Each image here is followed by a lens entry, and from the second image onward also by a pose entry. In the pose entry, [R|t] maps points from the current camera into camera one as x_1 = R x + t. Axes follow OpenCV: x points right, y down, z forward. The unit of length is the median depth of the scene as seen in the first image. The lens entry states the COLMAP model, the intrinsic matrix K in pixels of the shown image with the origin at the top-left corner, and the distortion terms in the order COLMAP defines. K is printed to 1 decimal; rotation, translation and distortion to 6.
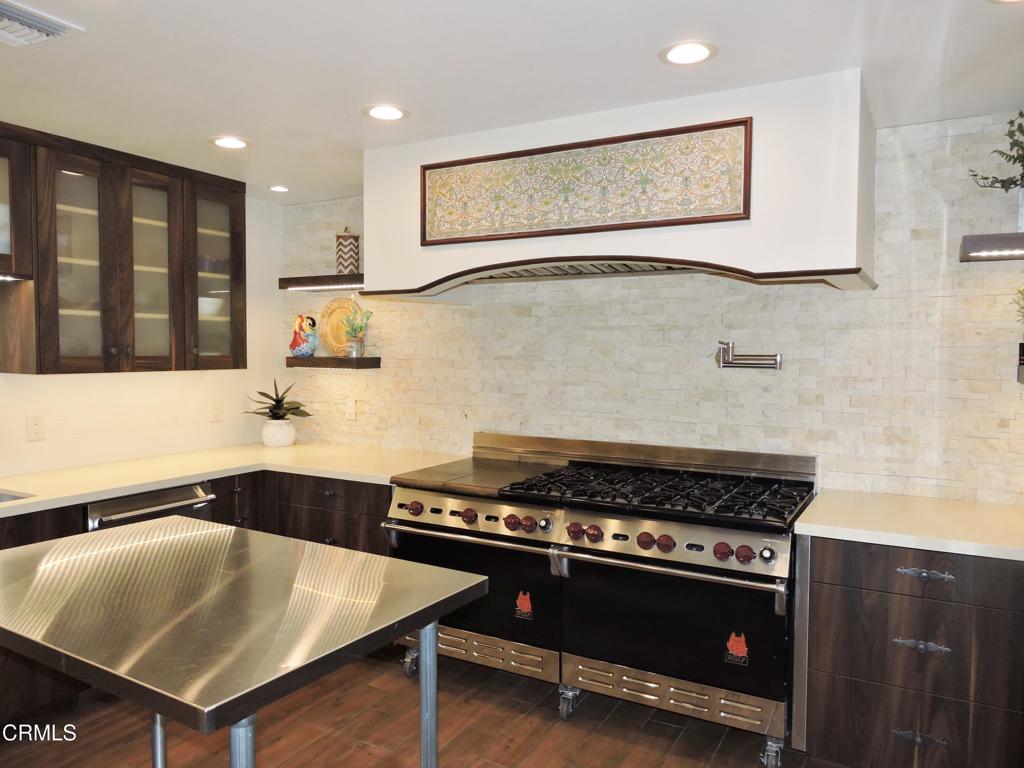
lens RADIAL K [[740.0, 0, 513.4], [0, 740.0, 389.8], [0, 0, 1]] dist [0.002670, 0.002315]
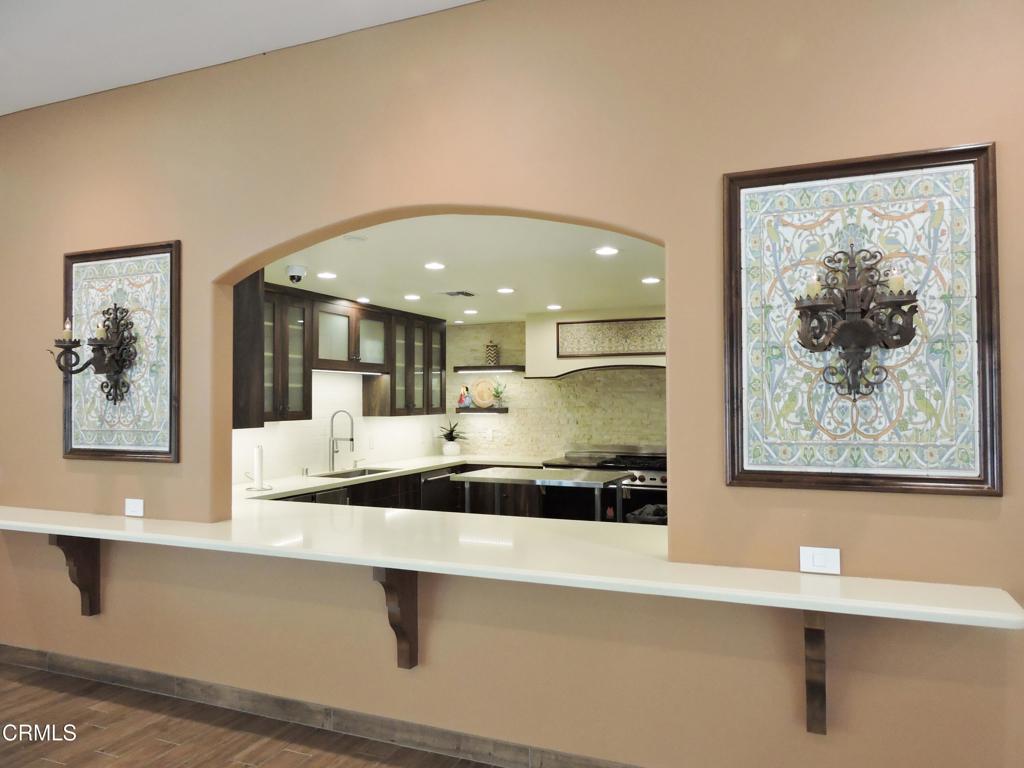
lens RADIAL K [[740.0, 0, 507.7], [0, 740.0, 382.9], [0, 0, 1]] dist [0.002670, 0.002315]
pose [[0.993834, -0.005442, 0.110742, -0.424039], [0.014045, 0.996928, -0.077052, 0.043744], [-0.109983, 0.078132, 0.990858, -0.980181]]
